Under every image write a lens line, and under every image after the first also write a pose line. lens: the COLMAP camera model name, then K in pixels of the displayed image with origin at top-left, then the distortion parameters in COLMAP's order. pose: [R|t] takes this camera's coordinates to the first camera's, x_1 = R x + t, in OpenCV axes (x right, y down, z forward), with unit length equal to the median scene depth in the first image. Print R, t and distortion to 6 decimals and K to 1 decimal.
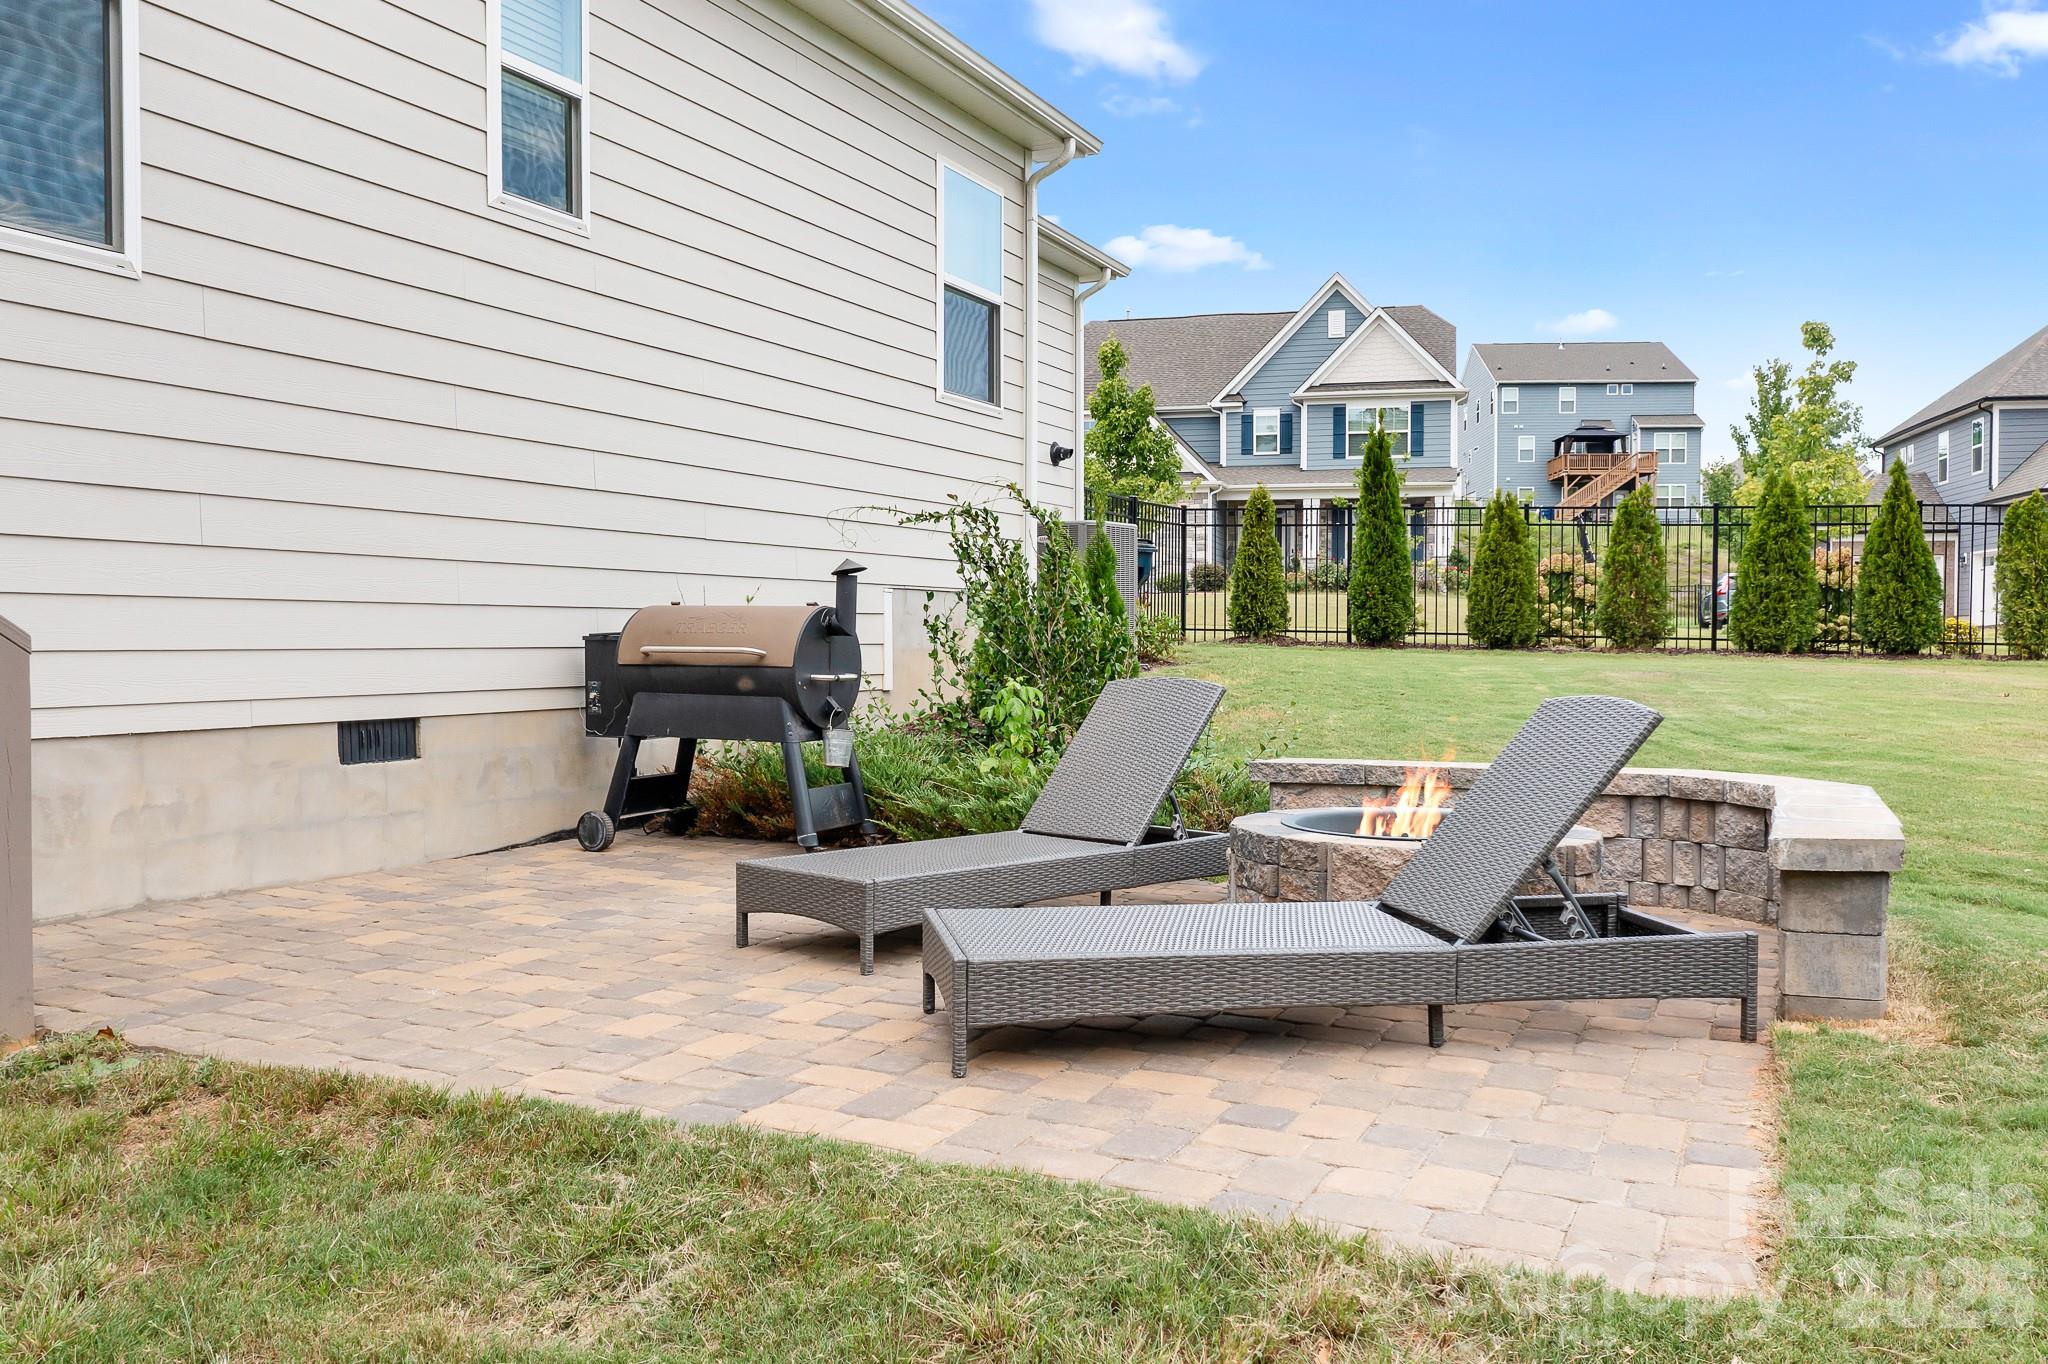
lens RADIAL K [[1615.6, 0, 1013.0], [0, 1615.6, 666.9], [0, 0, 1]] dist [-0.037218, 0.002959]
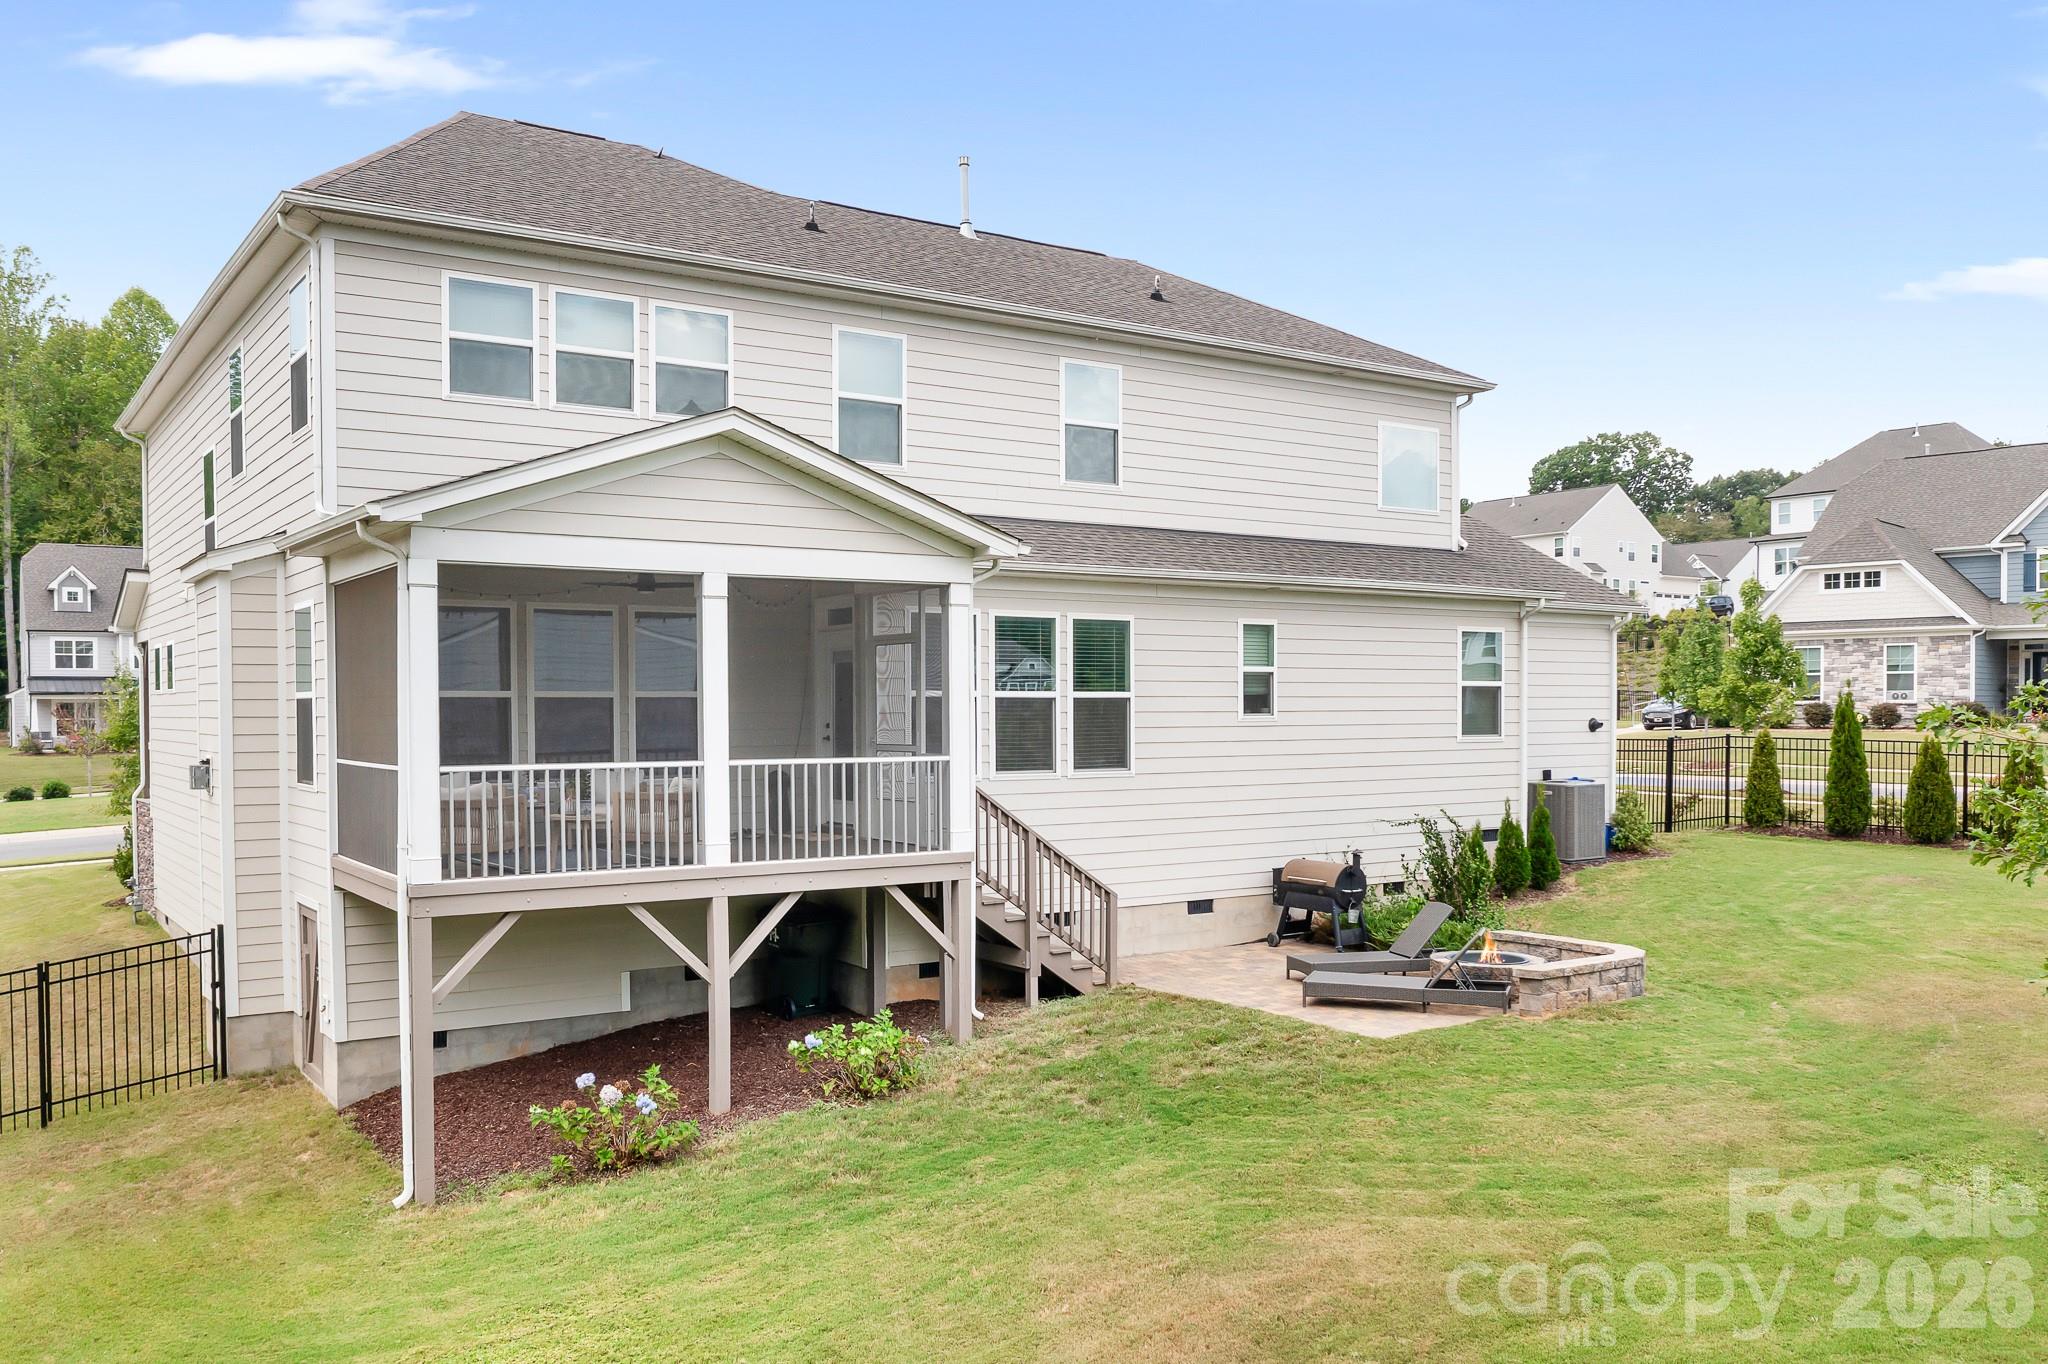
lens RADIAL K [[1615.6, 0, 1016.0], [0, 1615.6, 692.1], [0, 0, 1]] dist [-0.037218, 0.002959]
pose [[0.860083, -0.009625, -0.510063, 0.804189], [-0.005779, 0.999574, -0.028606, -0.250207], [0.510121, 0.027551, 0.859661, -1.685105]]
